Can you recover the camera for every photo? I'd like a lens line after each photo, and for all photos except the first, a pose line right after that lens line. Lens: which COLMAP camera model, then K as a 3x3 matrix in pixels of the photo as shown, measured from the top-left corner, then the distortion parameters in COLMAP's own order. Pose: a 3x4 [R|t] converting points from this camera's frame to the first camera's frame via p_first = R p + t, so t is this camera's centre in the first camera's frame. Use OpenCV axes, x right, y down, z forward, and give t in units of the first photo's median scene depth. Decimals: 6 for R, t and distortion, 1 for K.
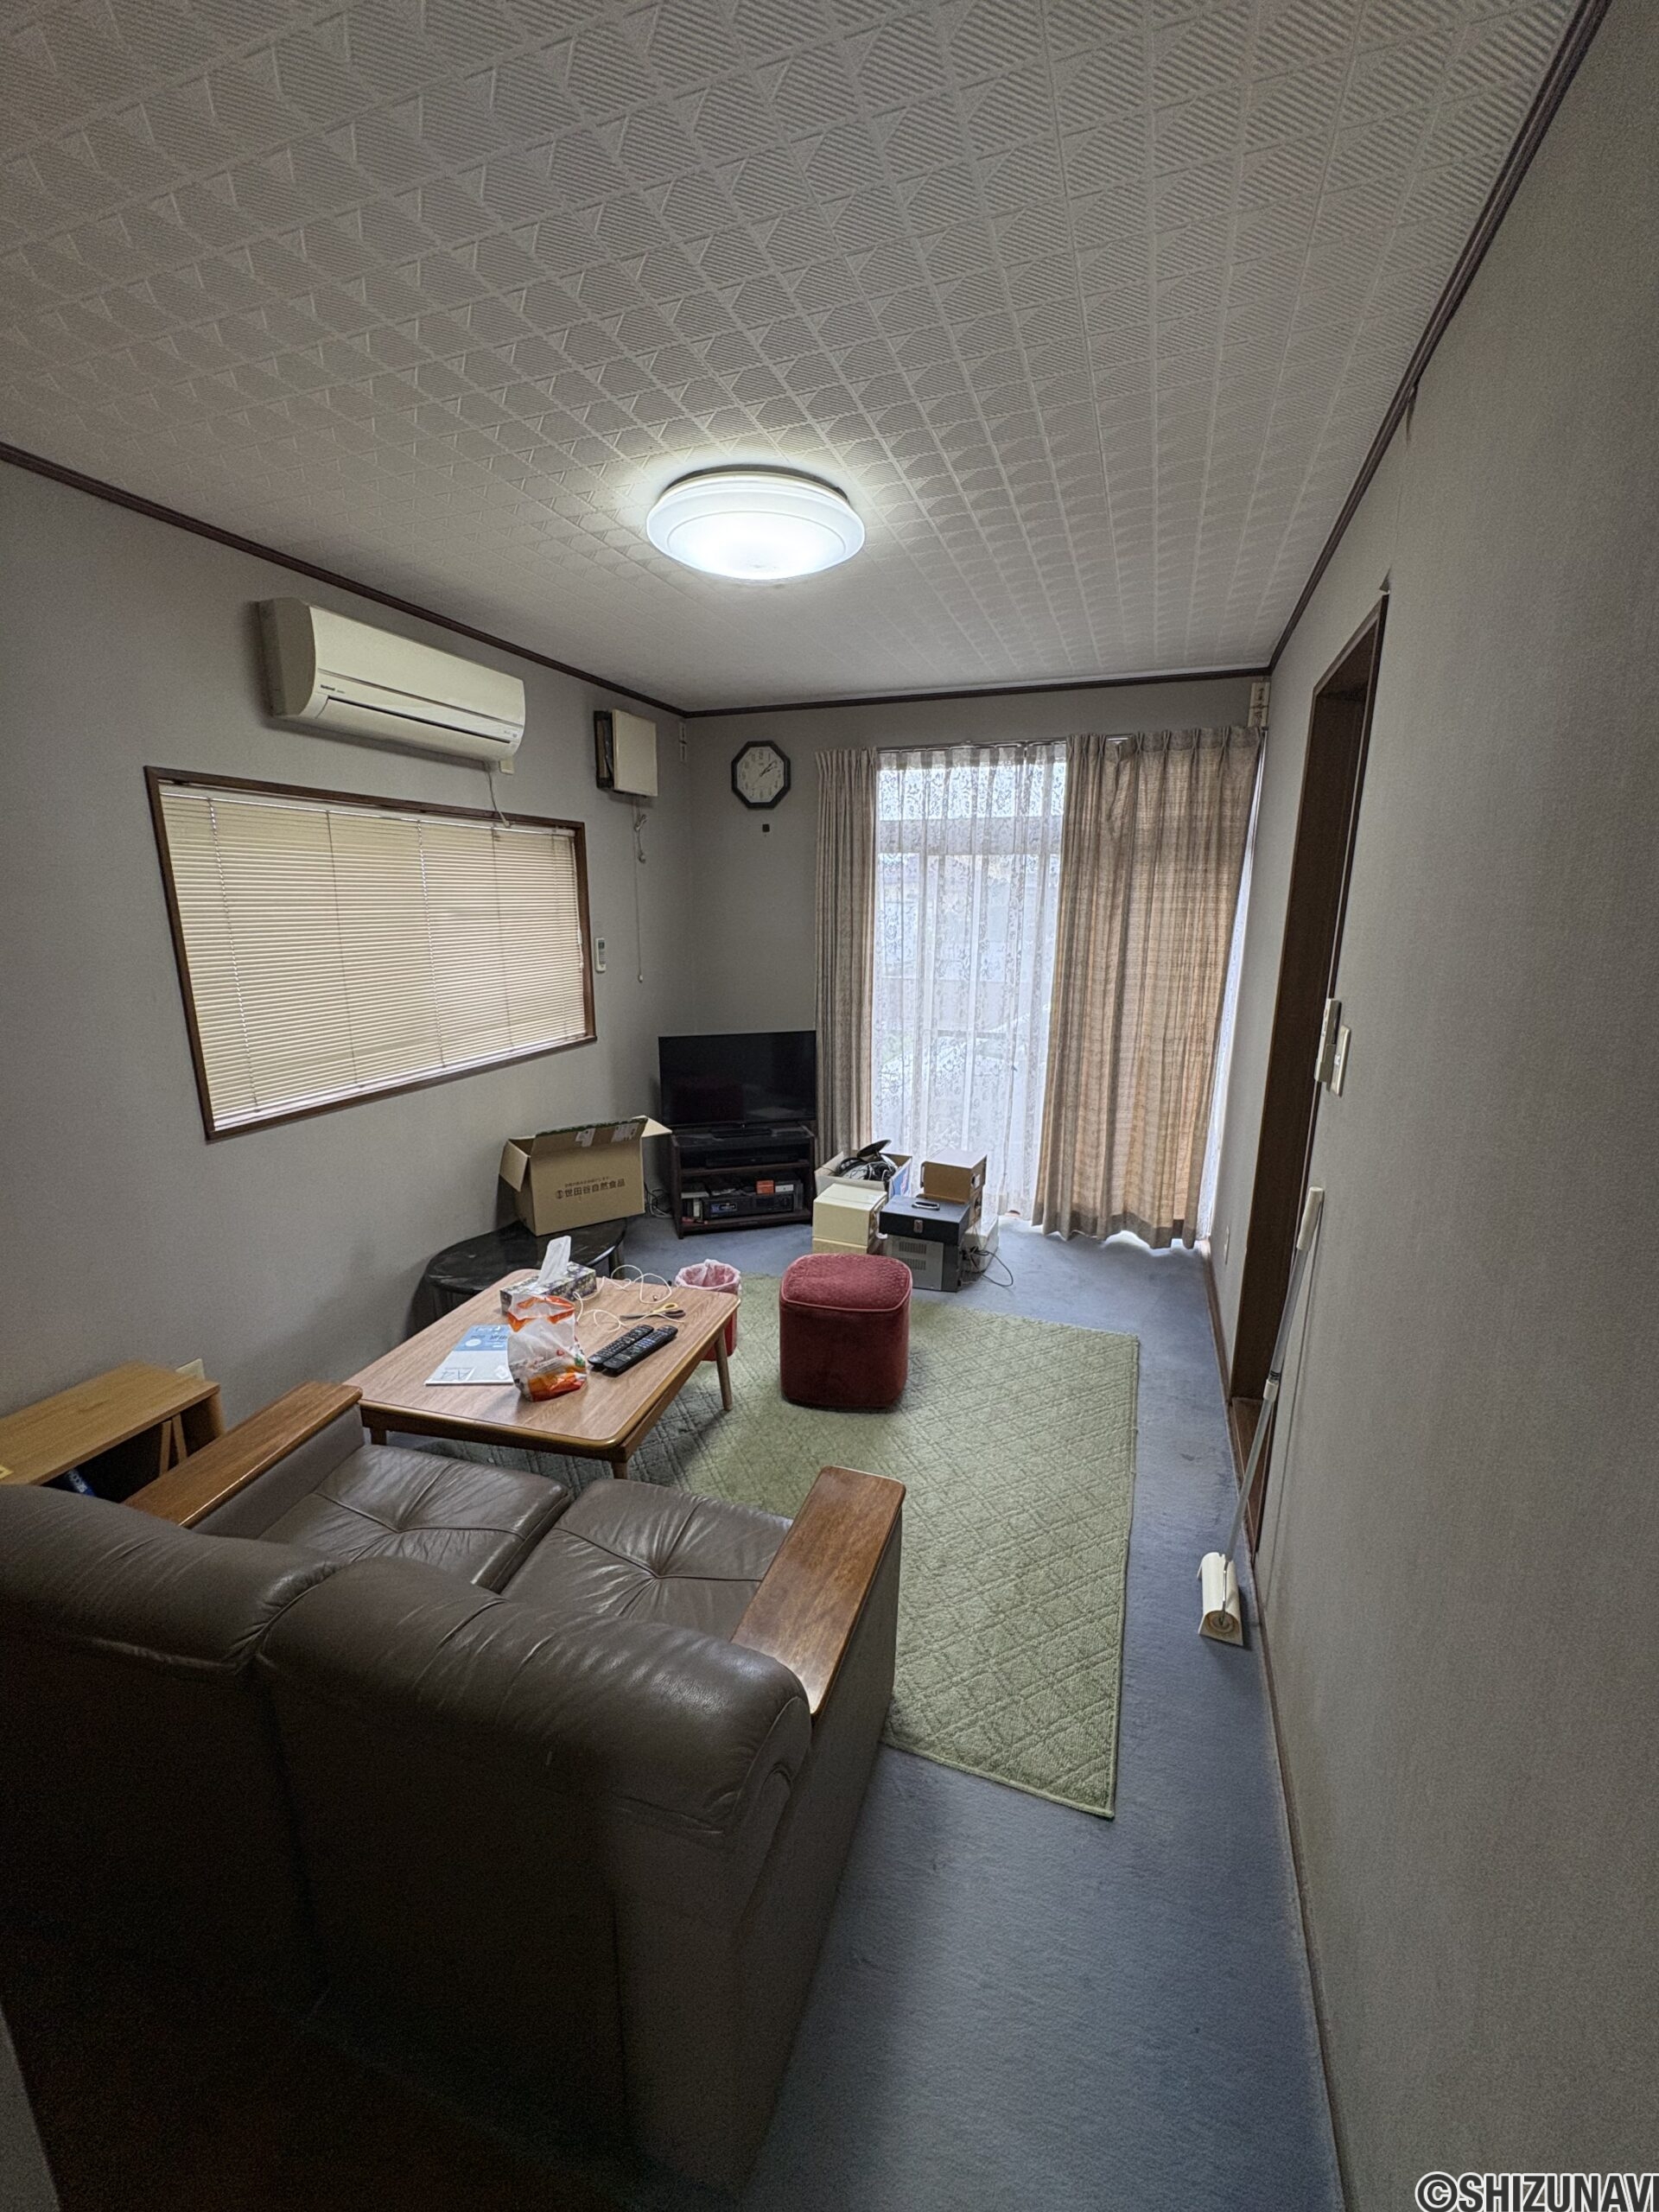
lens RADIAL K [[880.1, 0, 829.5], [0, 880.1, 1106.0], [0, 0, 1]] dist [0.000162, 0.000498]
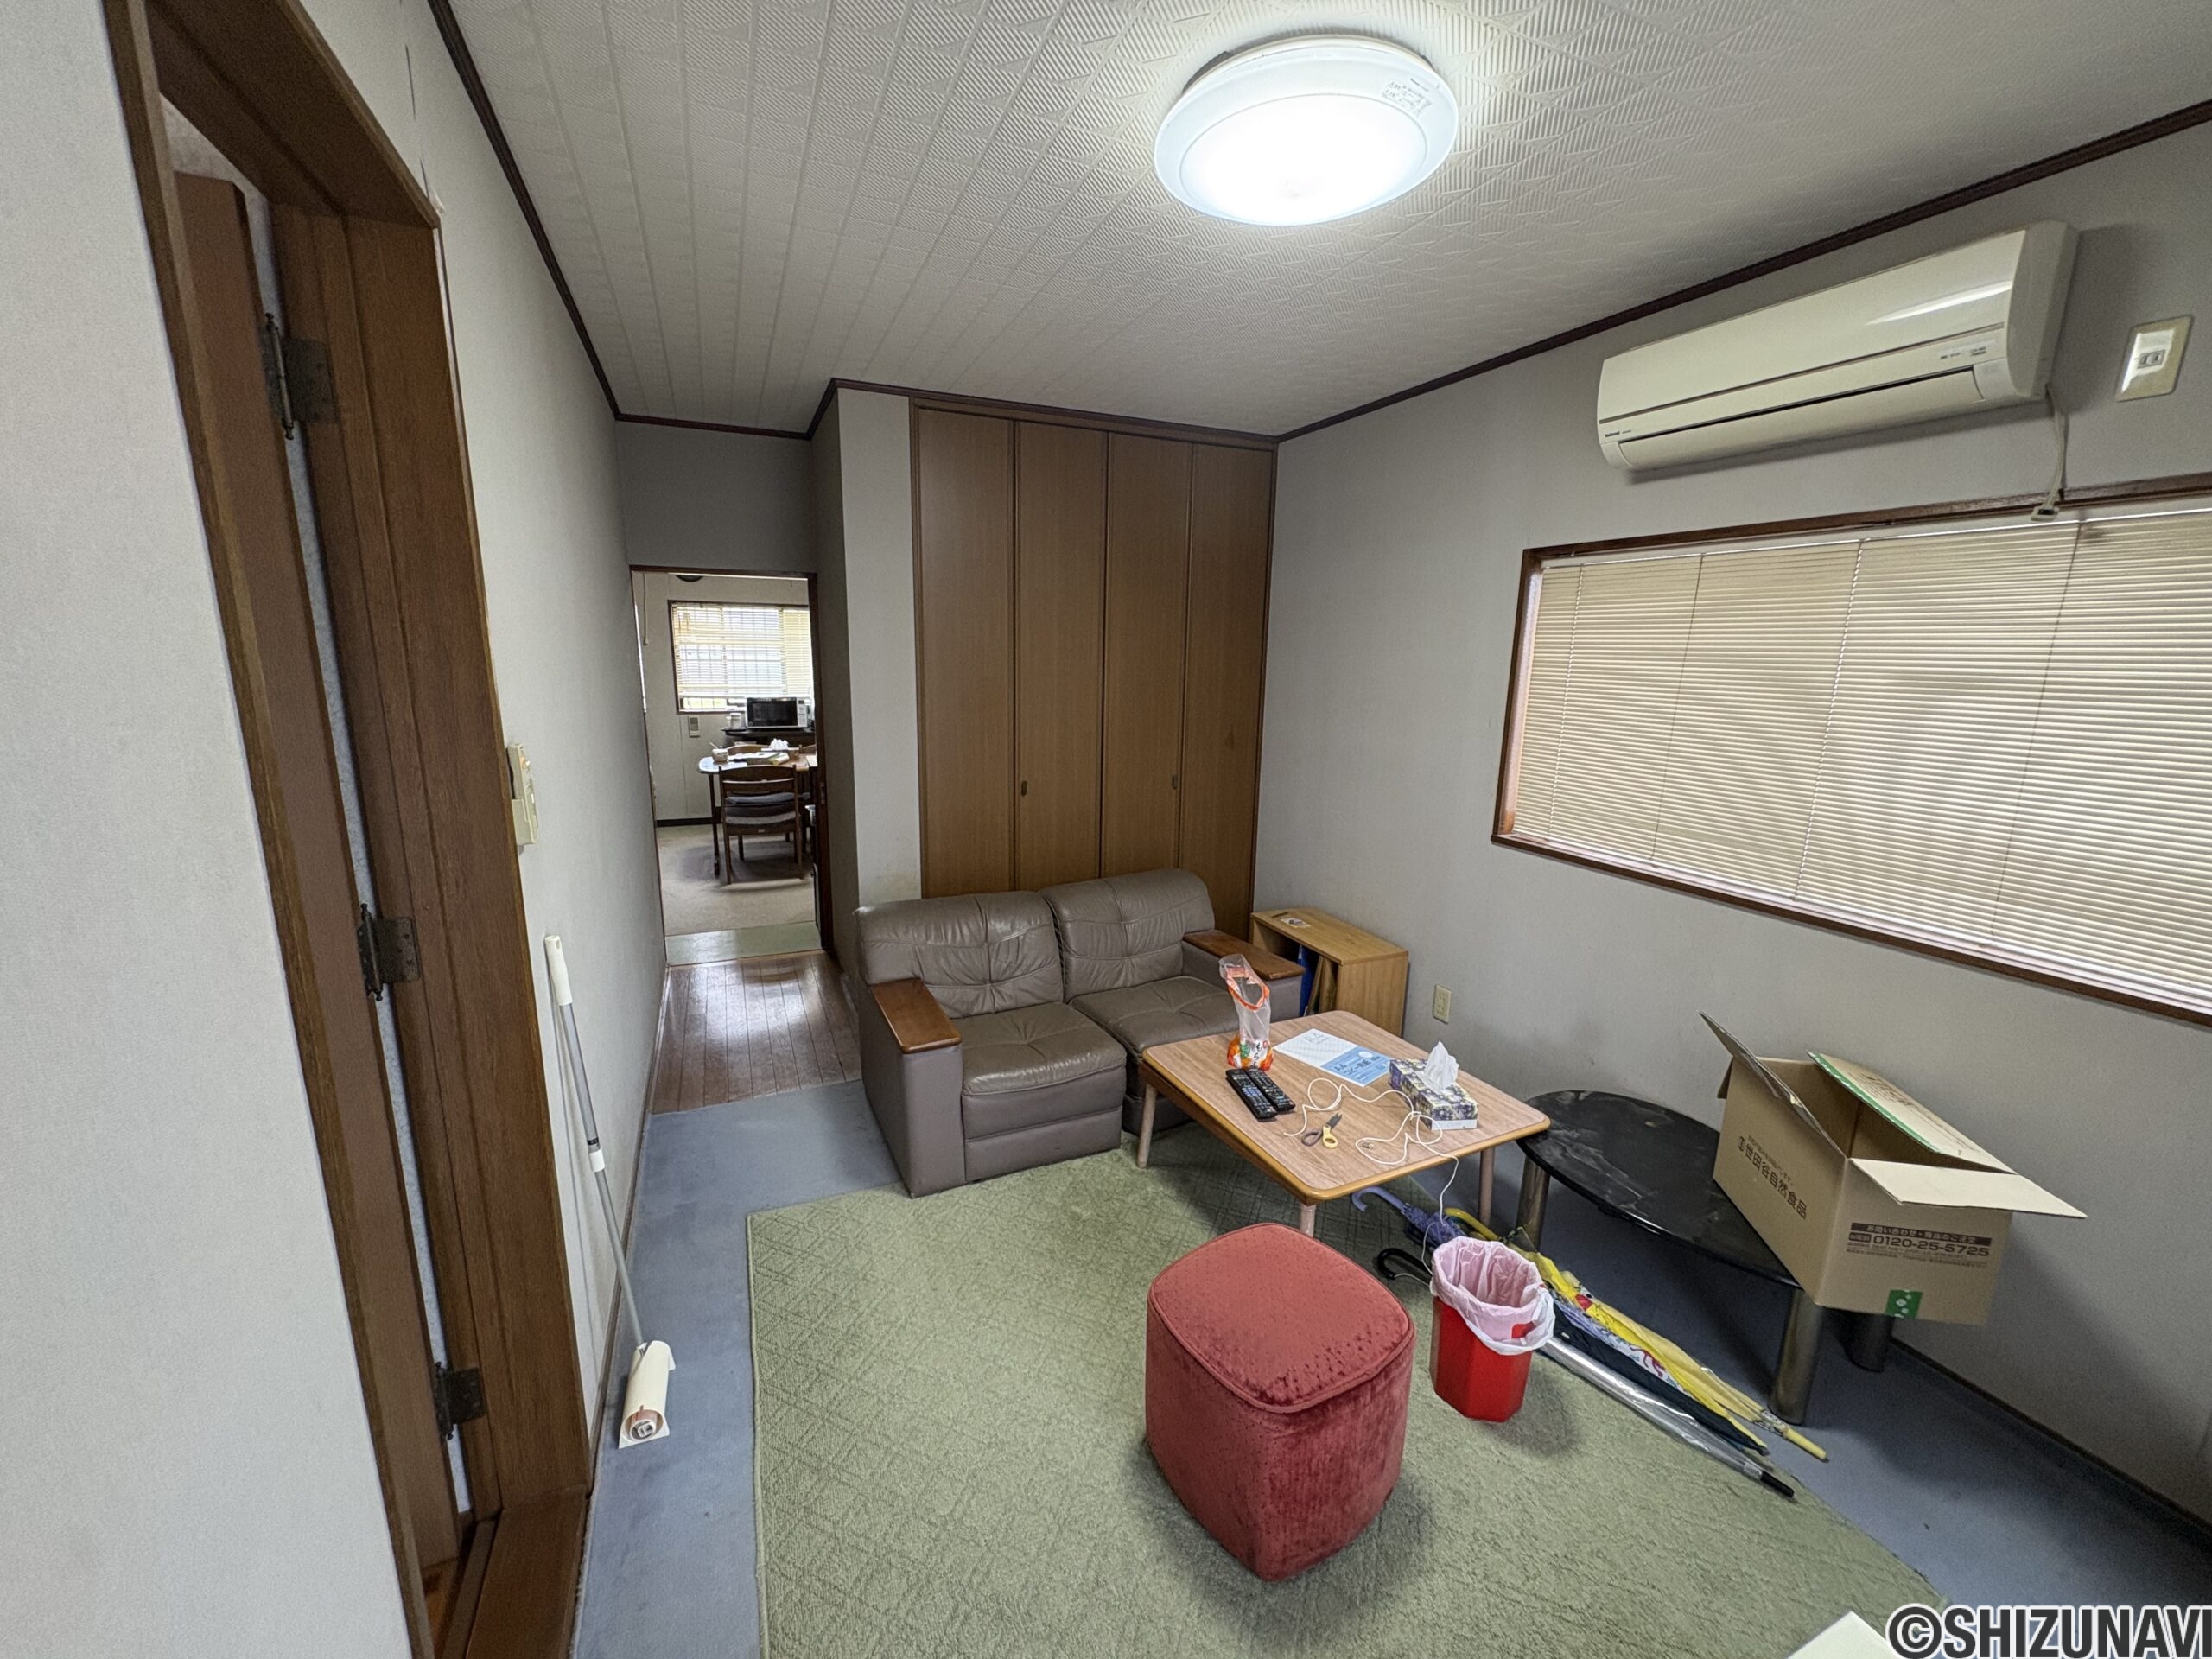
lens RADIAL K [[880.1, 0, 1104.5], [0, 880.1, 833.1], [0, 0, 1]] dist [0.000162, 0.000498]
pose [[-0.728635, 0.128242, -0.672789, 0.501534], [-0.177162, 0.913592, 0.366010, -0.305050], [0.661592, 0.385880, -0.642956, 1.315125]]
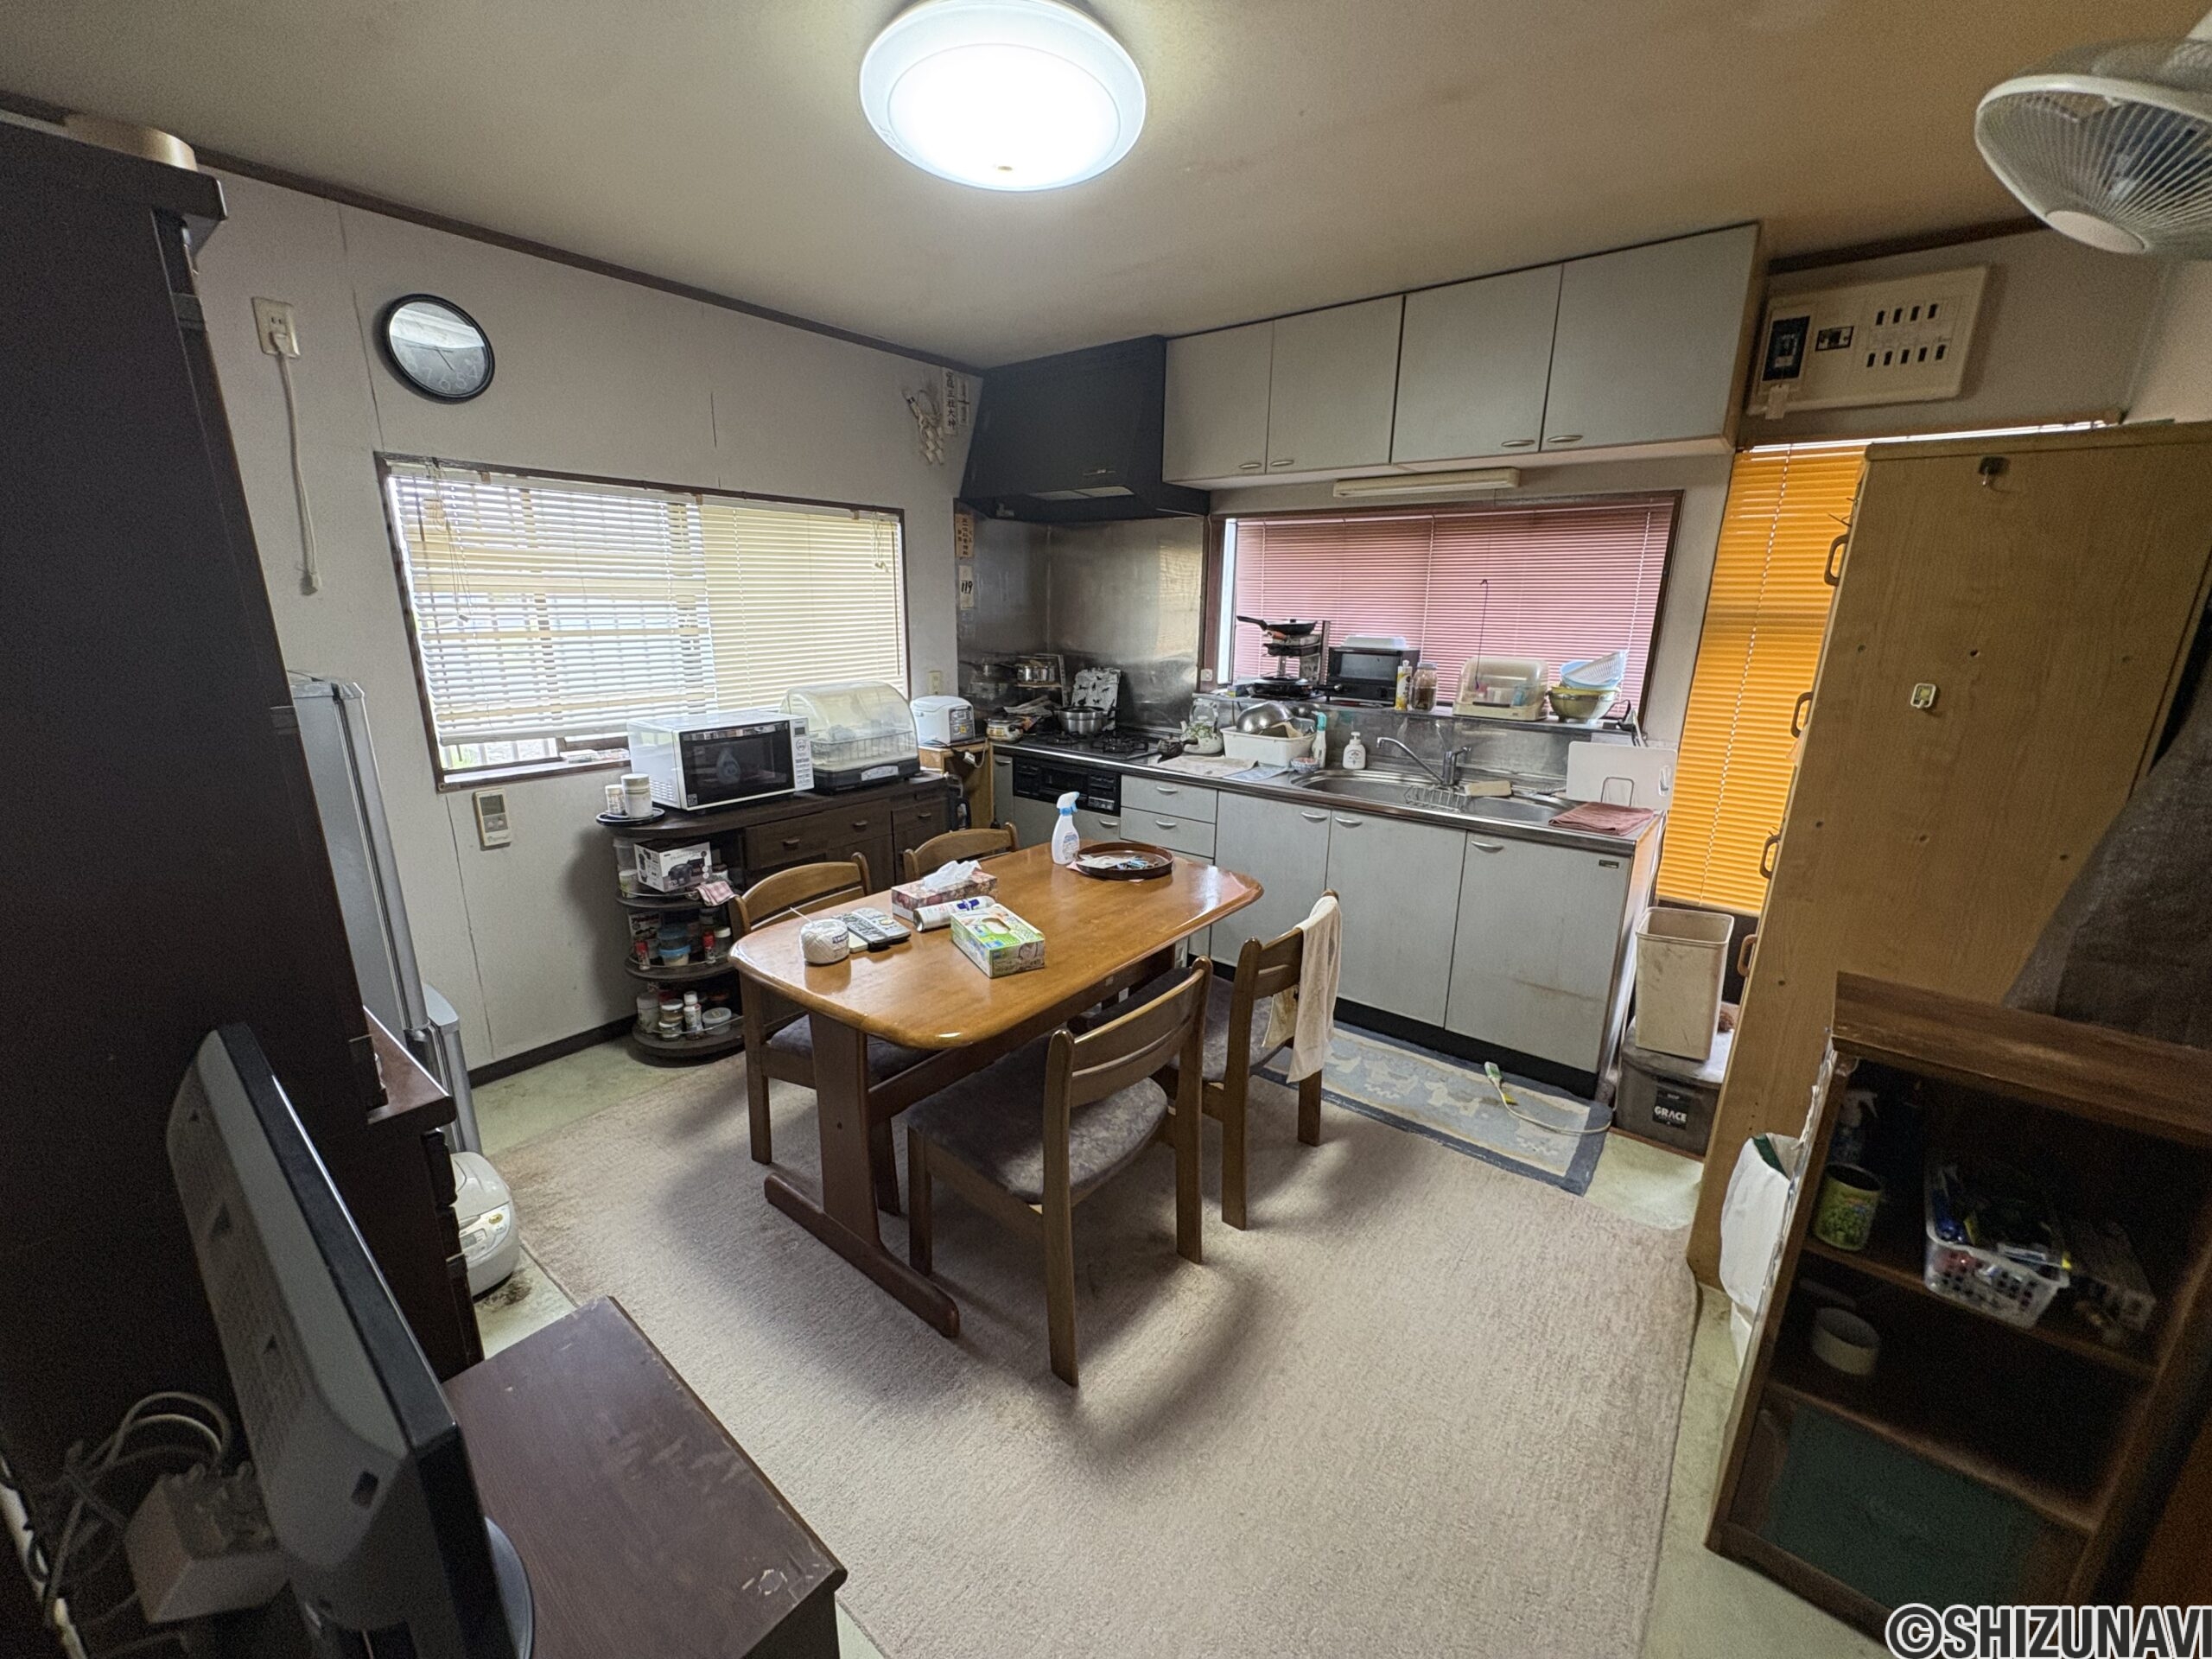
lens RADIAL K [[880.1, 0, 1104.5], [0, 880.1, 833.1], [0, 0, 1]] dist [0.000162, 0.000498]
pose [[-0.322144, 0.227210, -0.919021, 0.450601], [-0.230932, 0.922586, 0.309040, -0.211731], [0.918092, 0.311787, -0.244735, 0.950560]]
